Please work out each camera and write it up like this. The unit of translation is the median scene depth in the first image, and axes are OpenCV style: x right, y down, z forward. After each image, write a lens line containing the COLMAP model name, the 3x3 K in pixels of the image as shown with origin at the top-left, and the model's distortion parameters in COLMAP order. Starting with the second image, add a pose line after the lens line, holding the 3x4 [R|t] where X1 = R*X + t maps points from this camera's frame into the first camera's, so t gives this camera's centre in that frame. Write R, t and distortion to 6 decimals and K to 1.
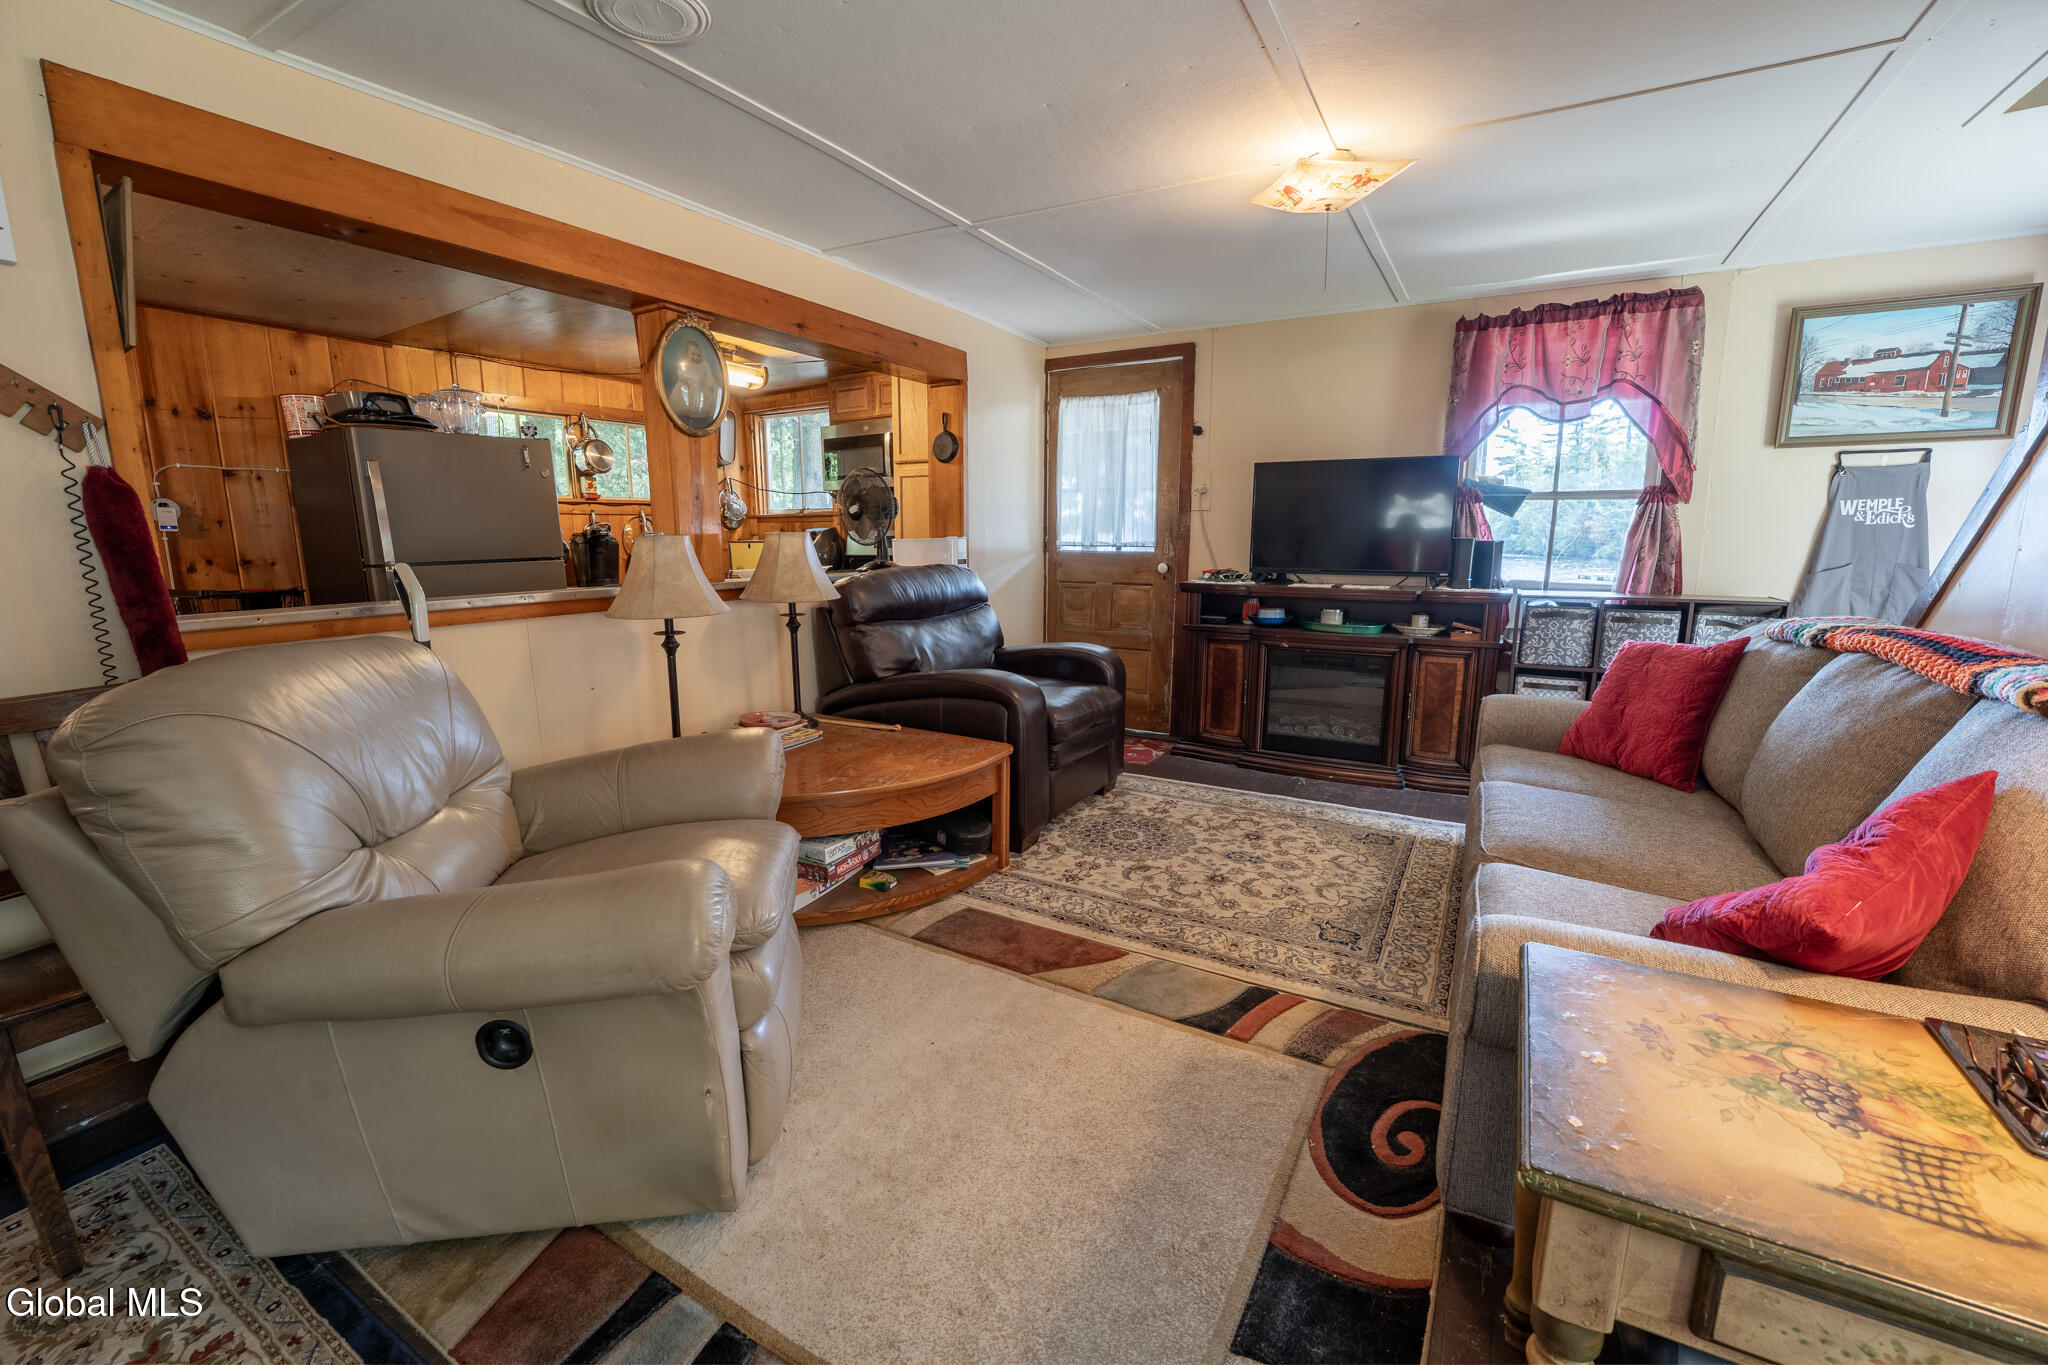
lens RADIAL K [[824.8, 0, 1020.2], [0, 824.8, 683.1], [0, 0, 1]] dist [-0.017640, 0.000345]
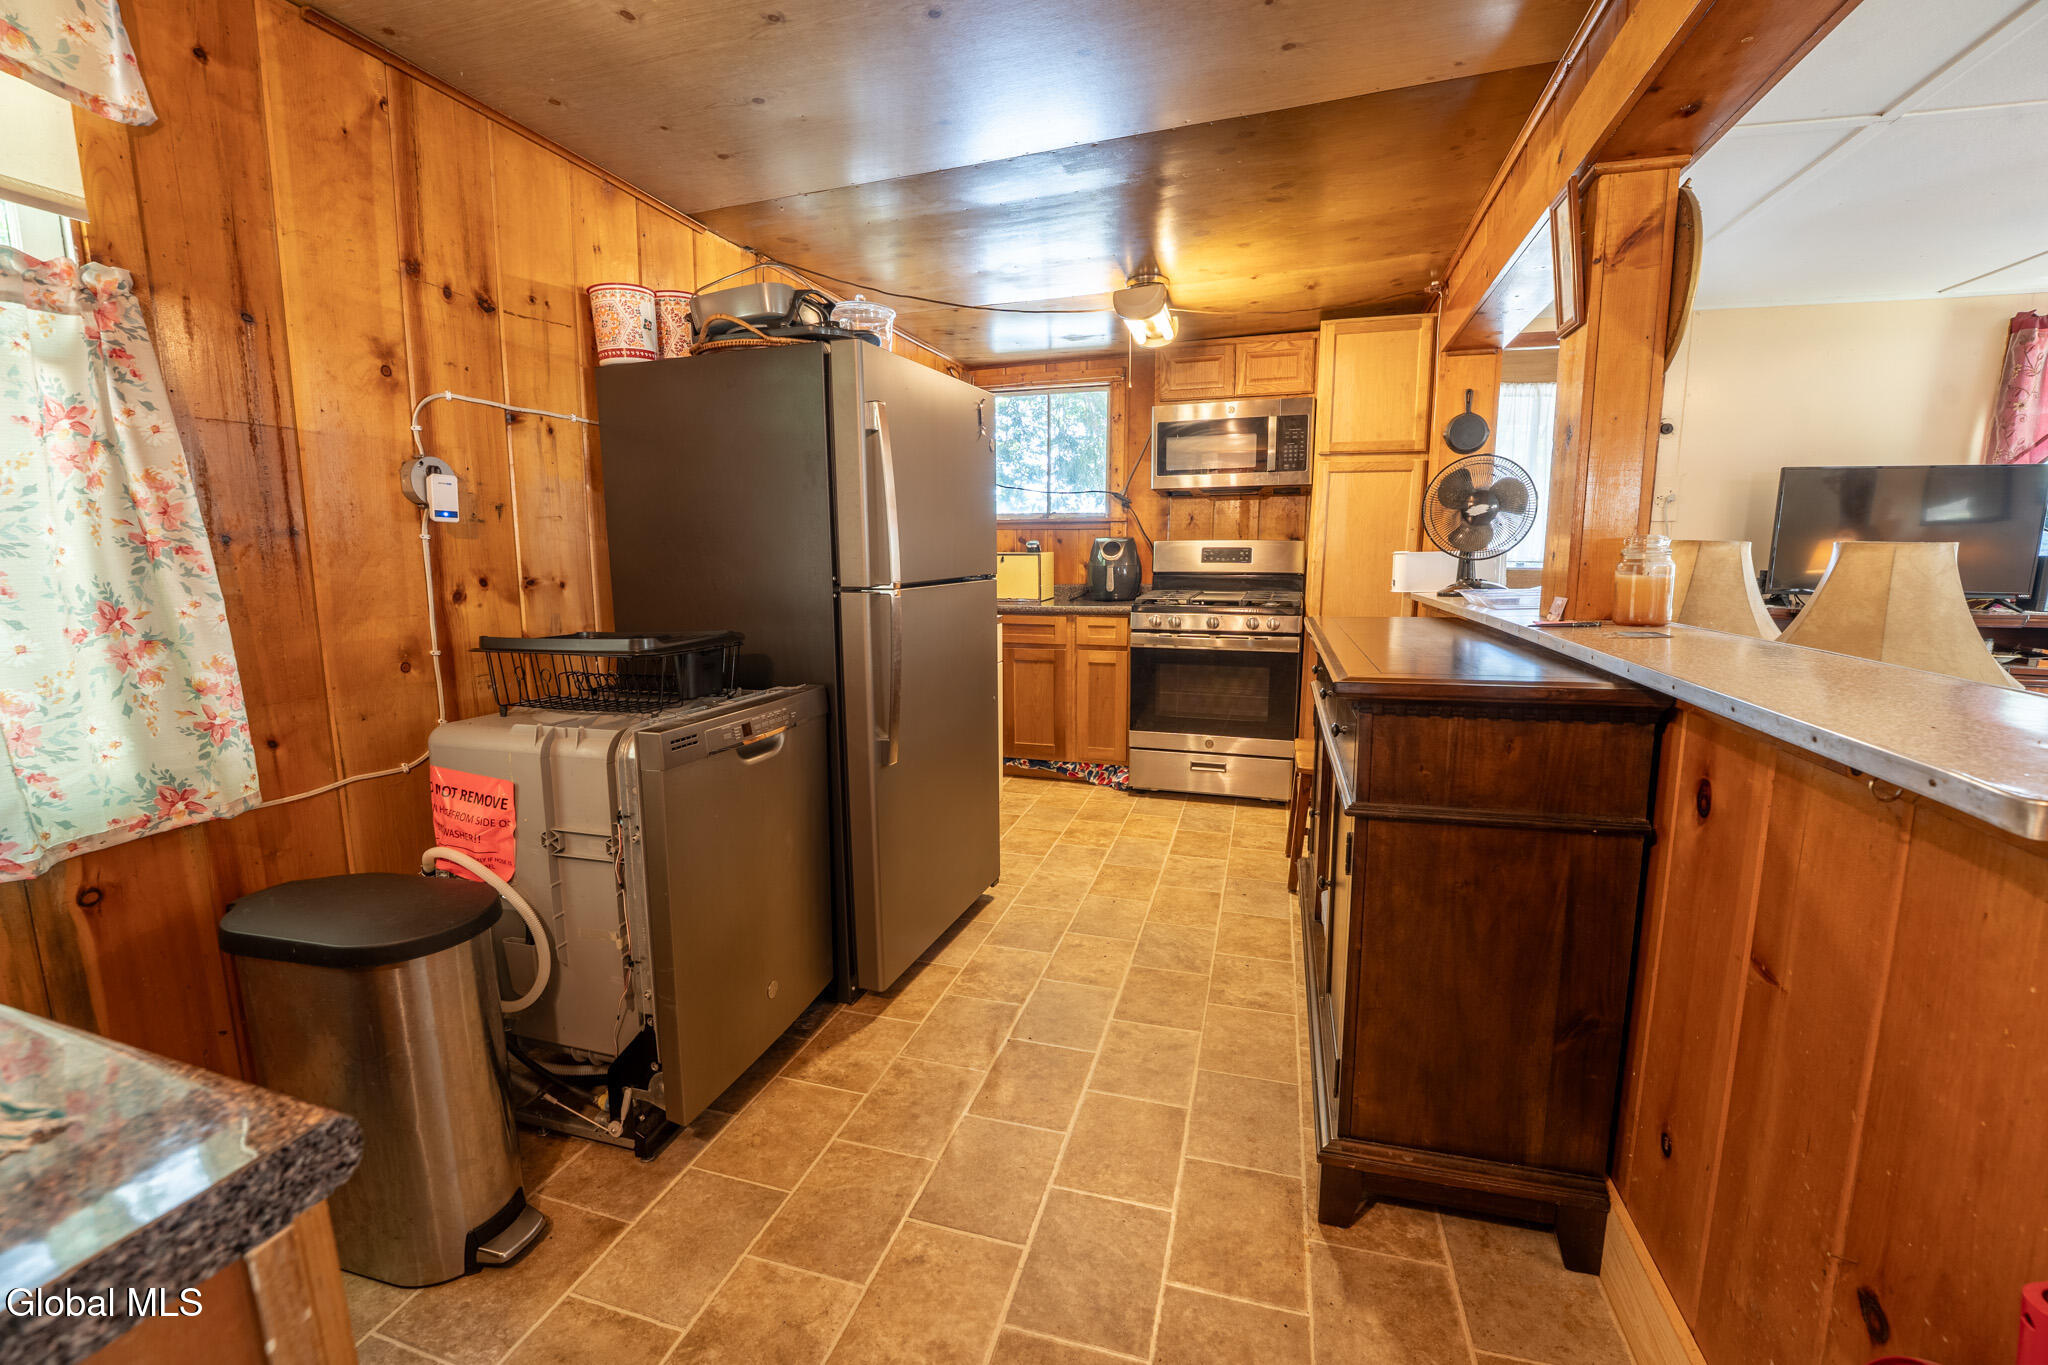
lens RADIAL K [[824.8, 0, 1023.9], [0, 824.8, 676.5], [0, 0, 1]] dist [-0.017640, 0.000345]
pose [[0.975886, -0.027924, 0.216487, -0.748170], [0.033723, 0.999163, -0.023137, -0.061383], [-0.215659, 0.029880, 0.976011, 0.390153]]
